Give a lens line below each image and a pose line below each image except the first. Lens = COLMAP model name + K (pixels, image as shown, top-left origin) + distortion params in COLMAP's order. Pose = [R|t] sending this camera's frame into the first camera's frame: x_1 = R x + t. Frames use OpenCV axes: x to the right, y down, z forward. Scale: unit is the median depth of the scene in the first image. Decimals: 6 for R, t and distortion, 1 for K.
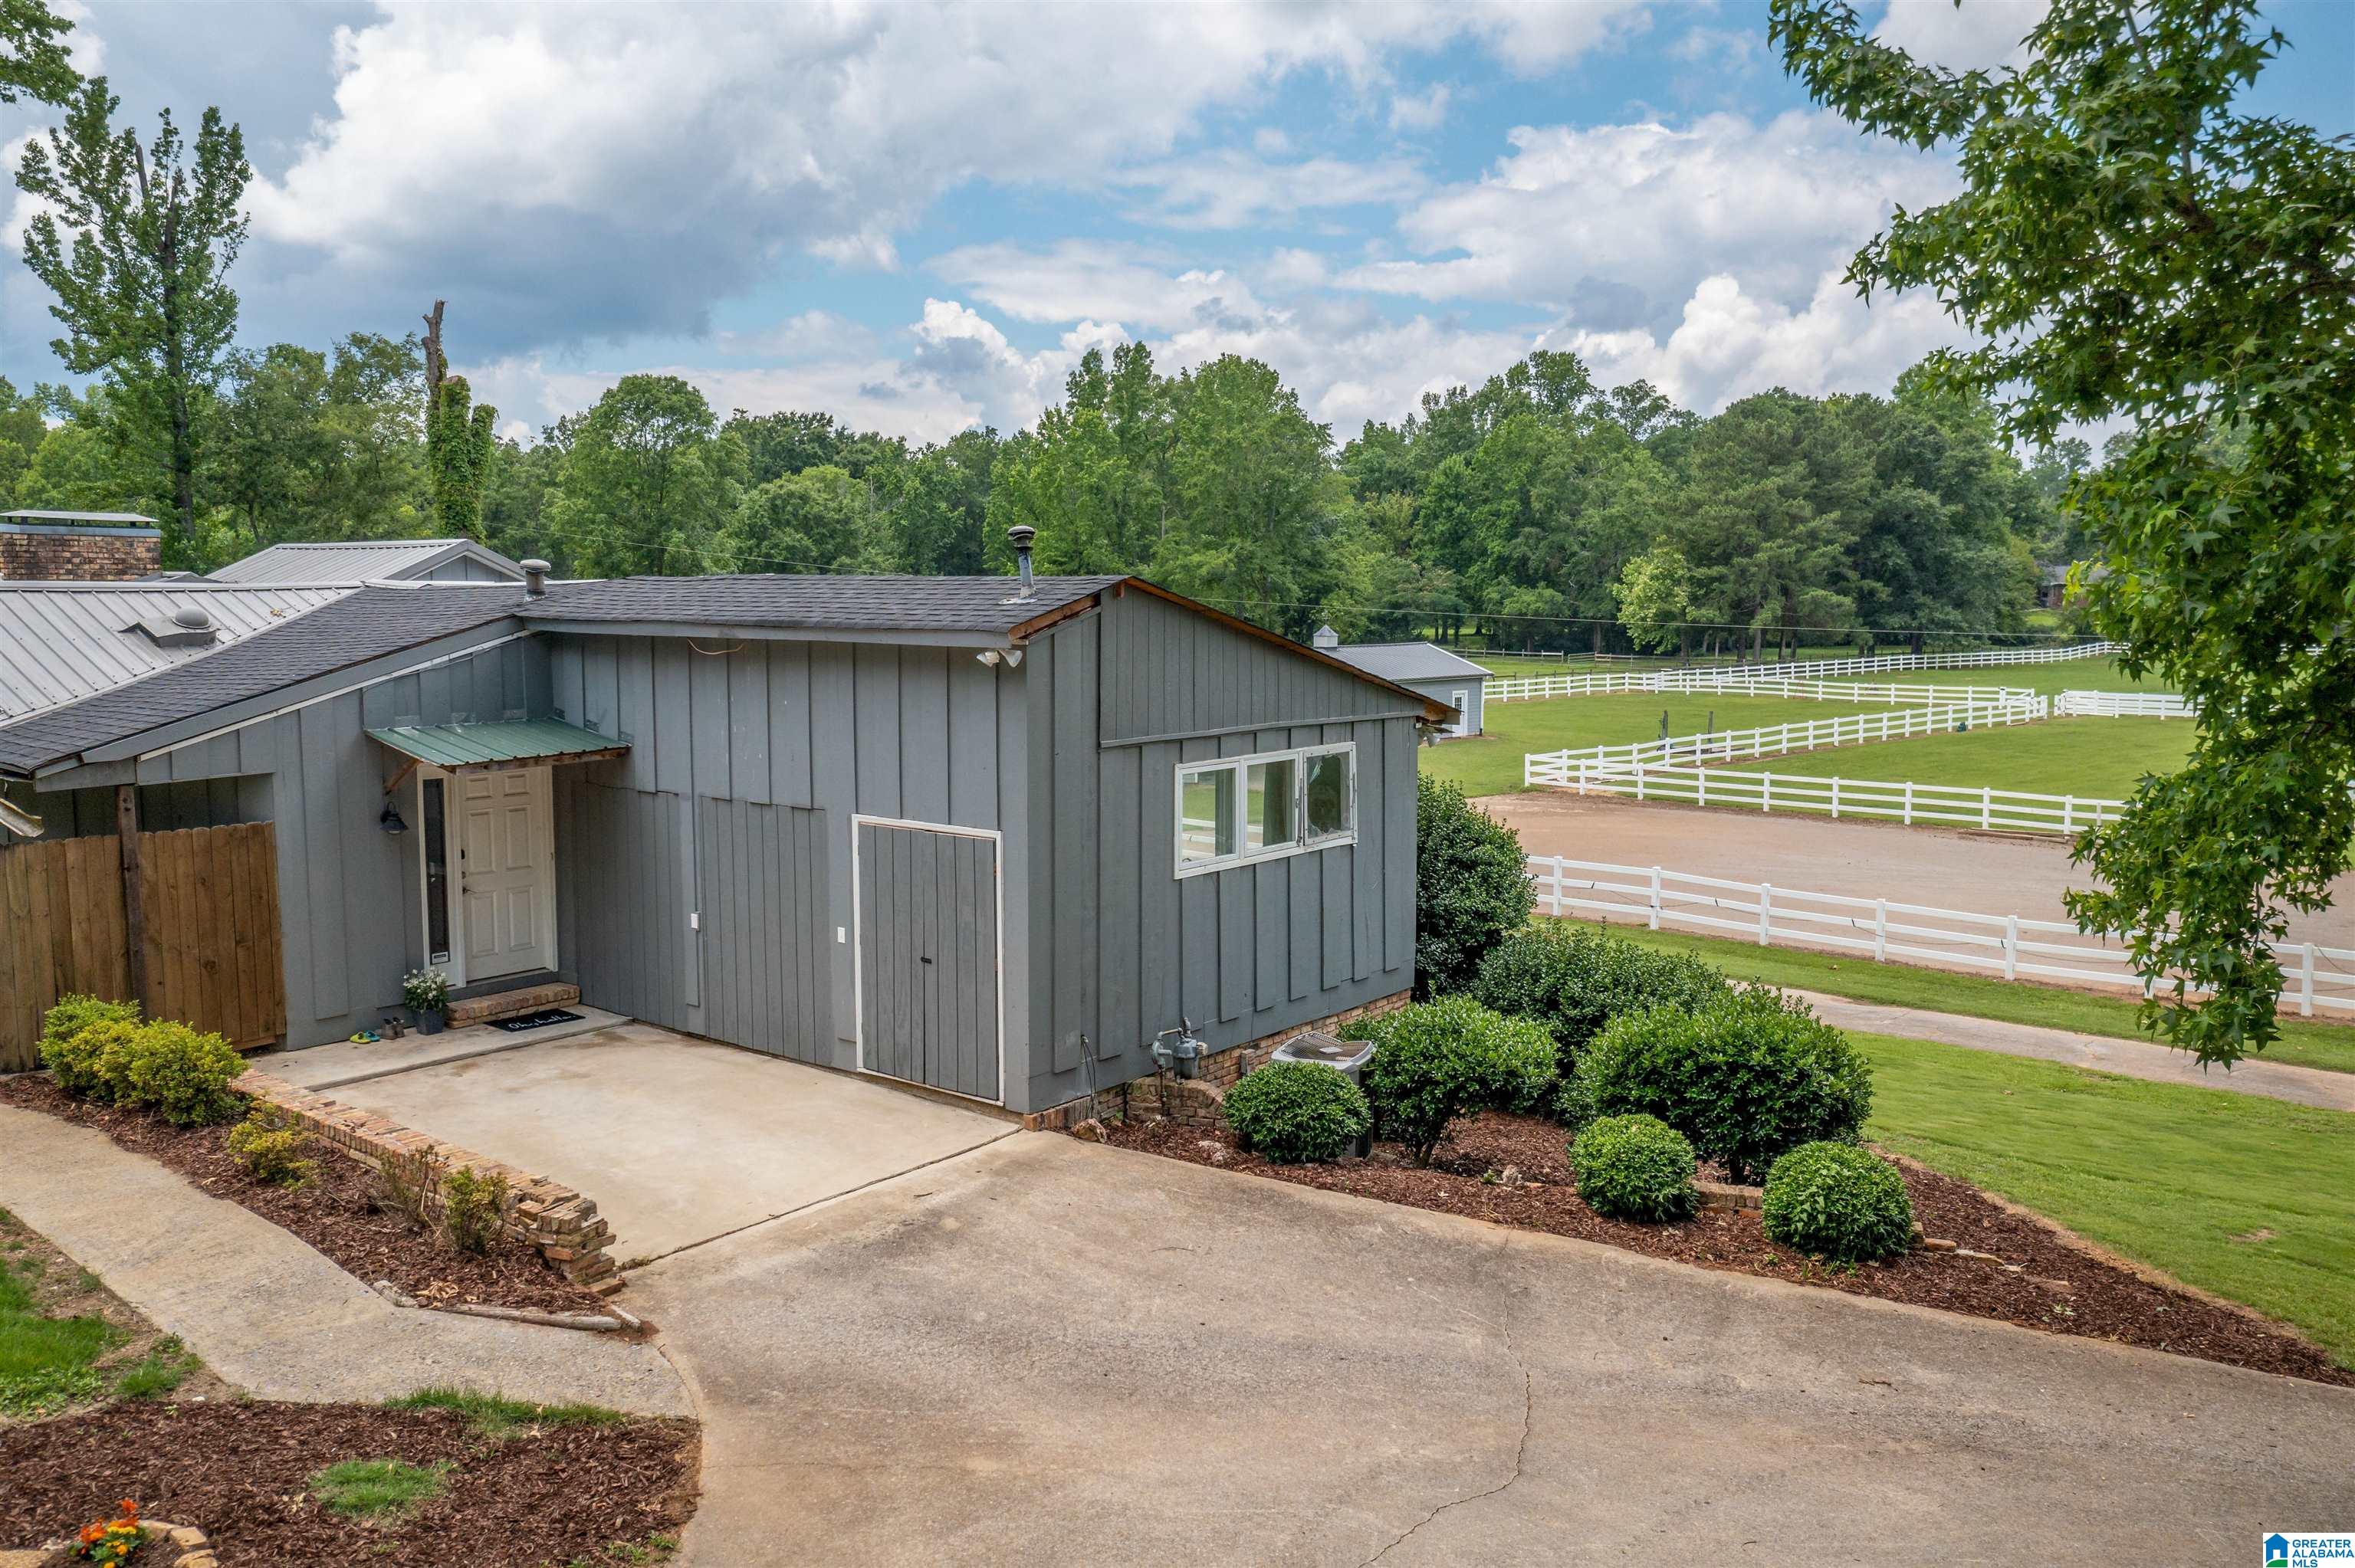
lens RADIAL K [[1844.0, 0, 1177.5], [0, 1844.0, 784.0], [0, 0, 1]] dist [-0.000875, 0.008163]
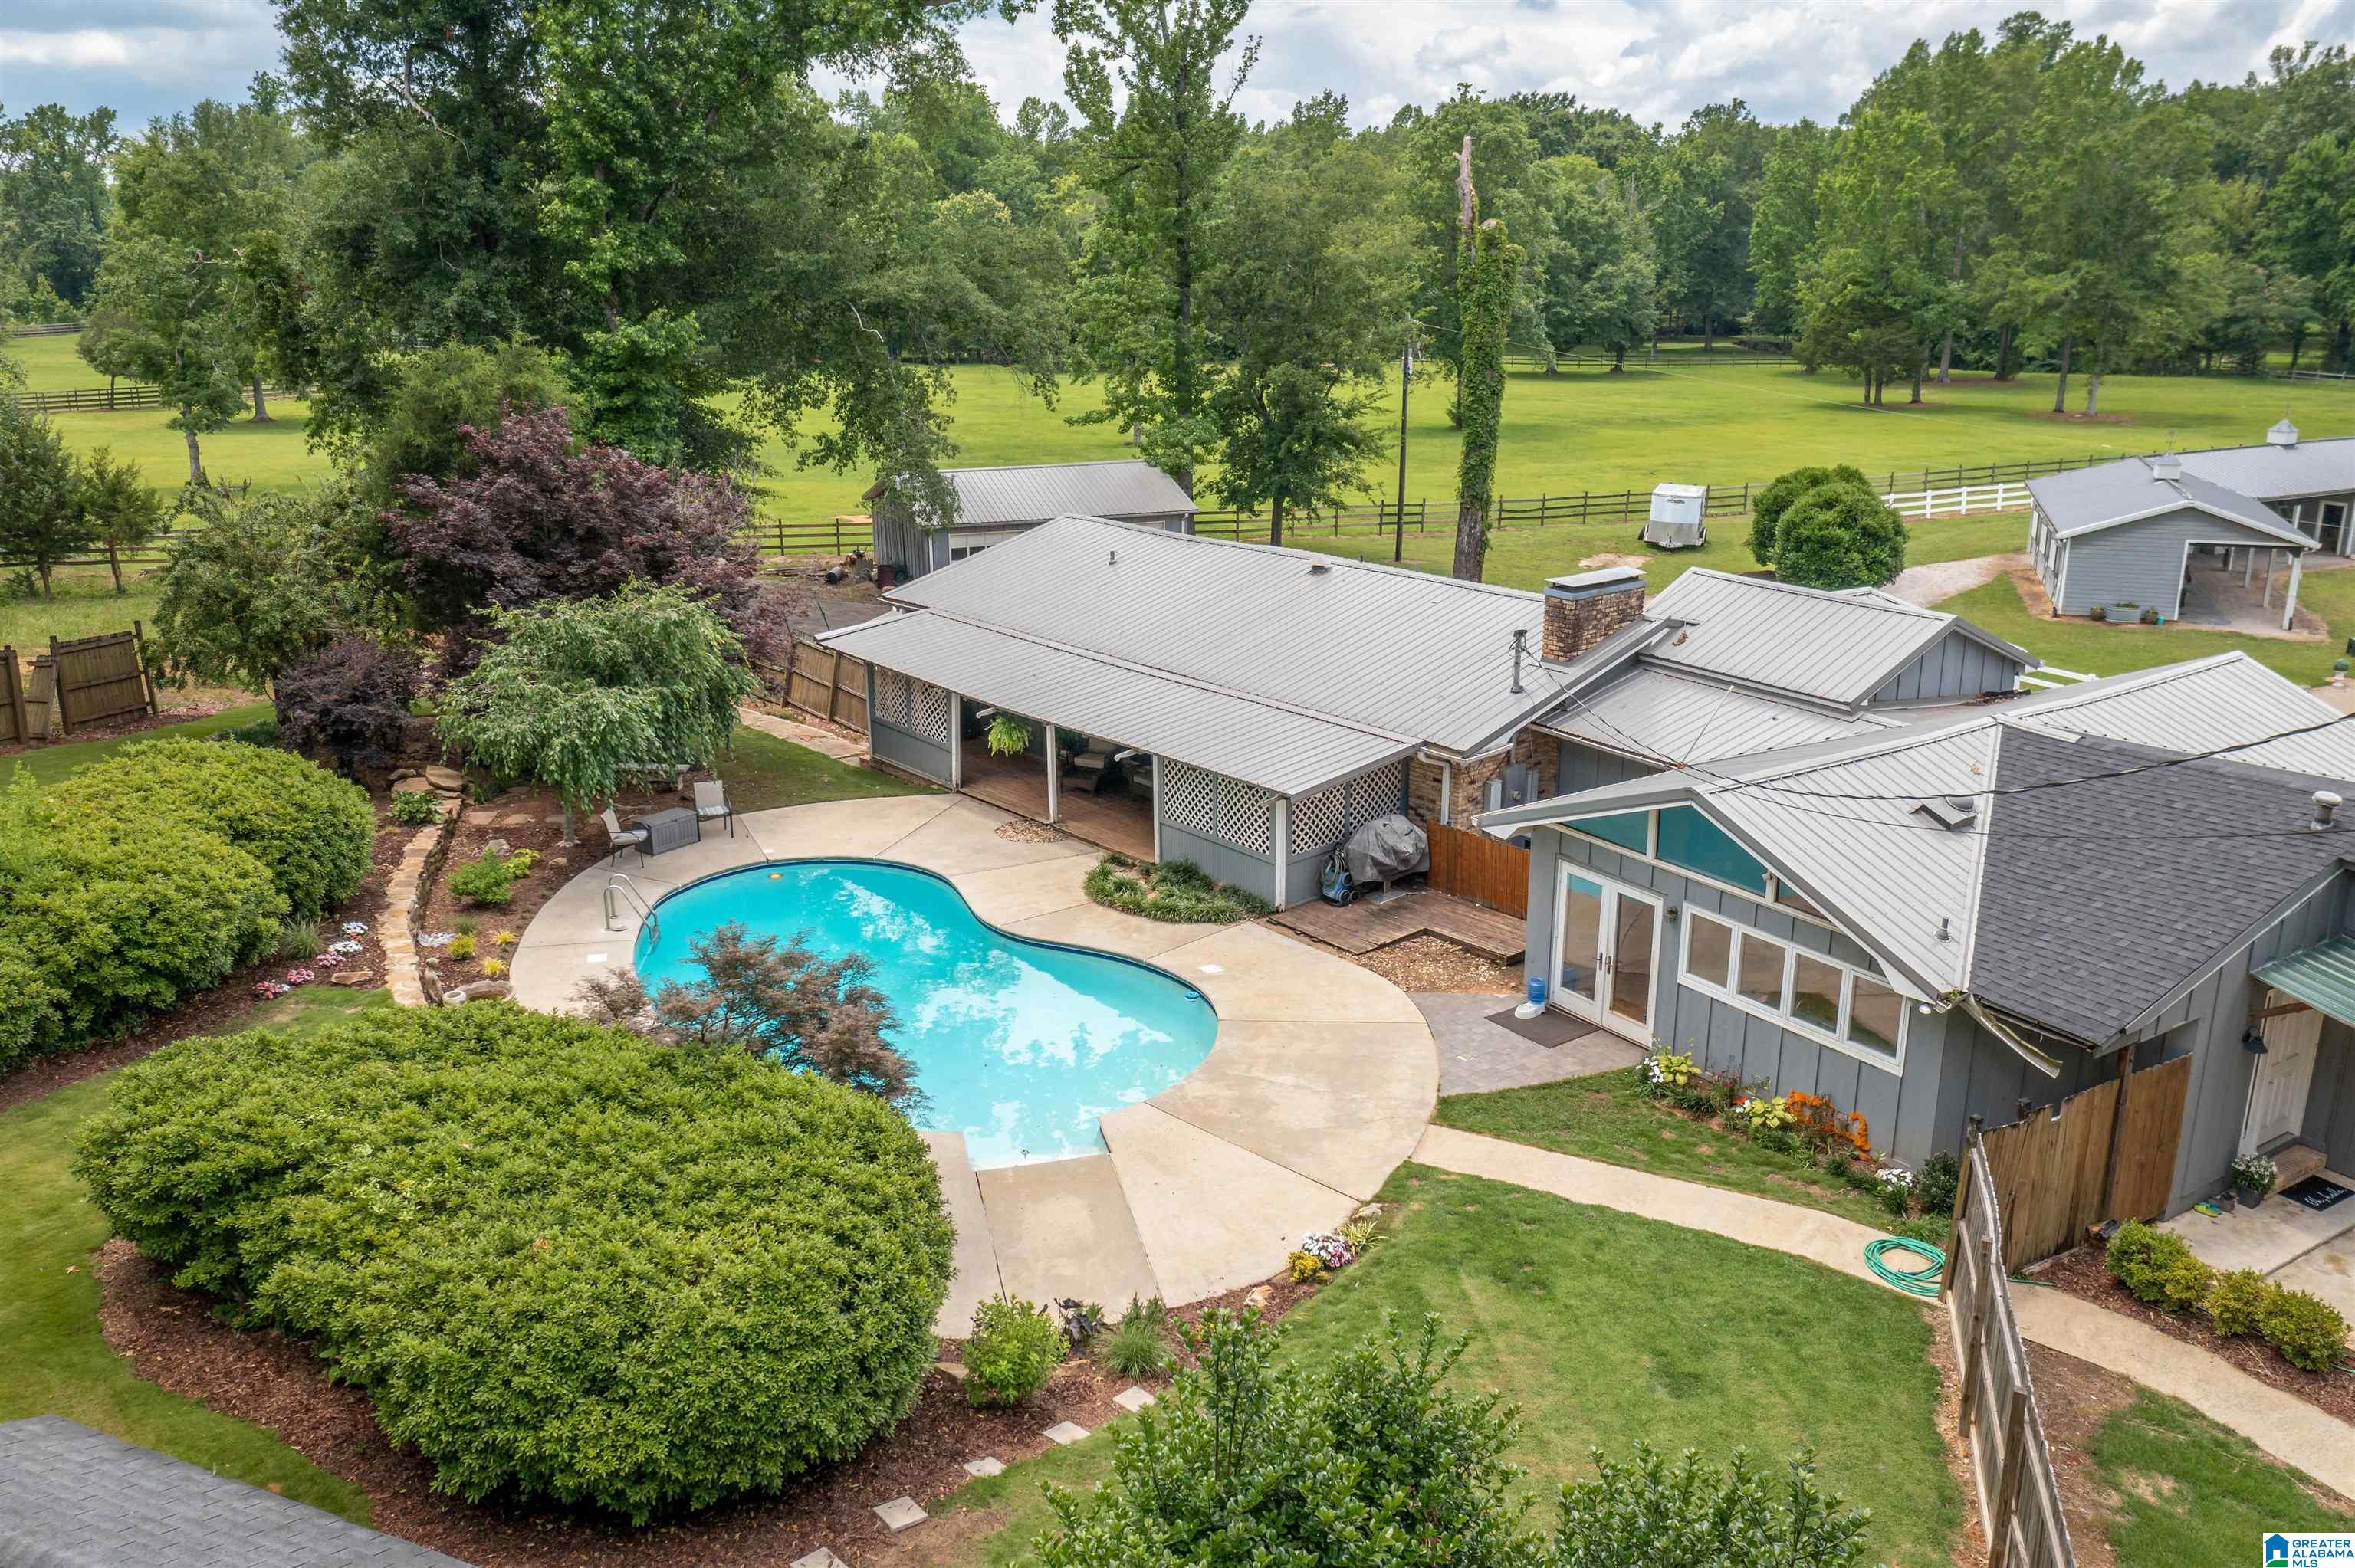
lens RADIAL K [[1883.6, 0, 1161.2], [0, 1883.6, 776.1], [0, 0, 1]] dist [-0.016544, 0.007525]
pose [[0.945297, 0.086645, -0.314495, -0.071710], [-0.029180, 0.982675, 0.183025, -0.035029], [0.324904, -0.163836, 0.931448, -0.034520]]
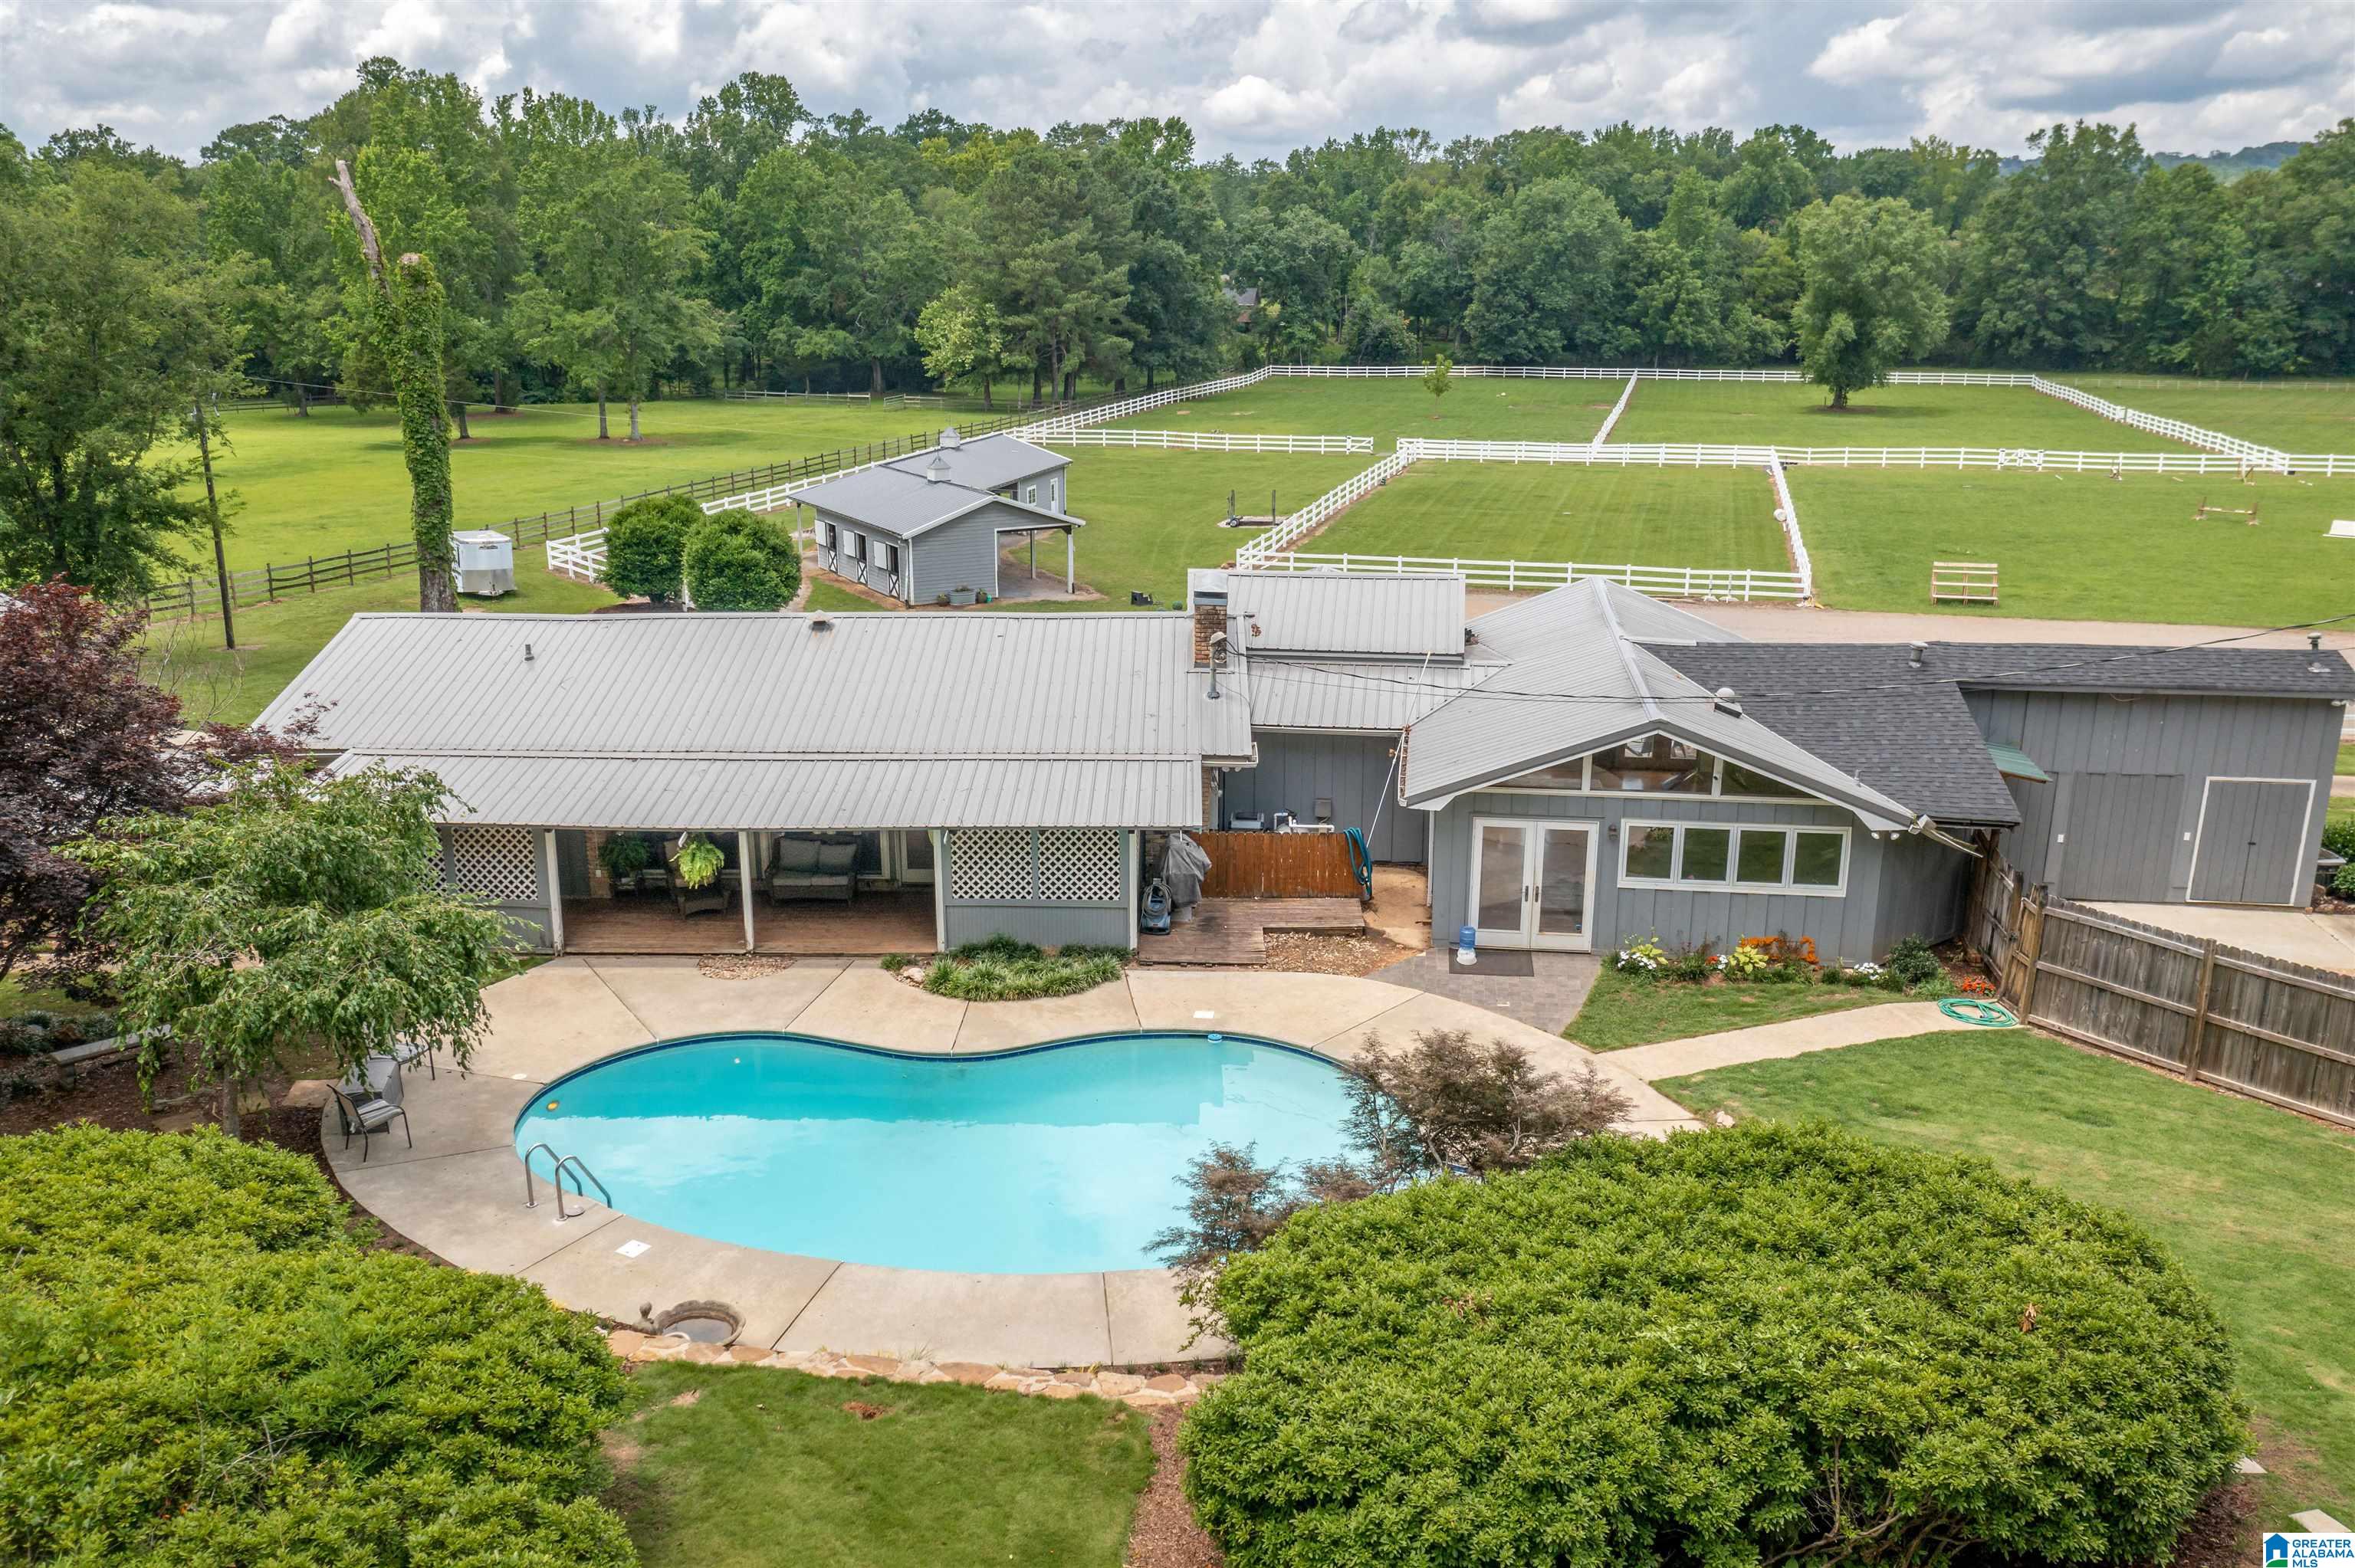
lens RADIAL K [[1844.0, 0, 1177.5], [0, 1844.0, 784.0], [0, 0, 1]] dist [-0.000875, 0.008163]
pose [[0.860236, -0.135875, 0.491458, -0.195021], [0.051620, 0.982096, 0.181168, -0.036423], [-0.507276, -0.130478, 0.851849, -0.012744]]
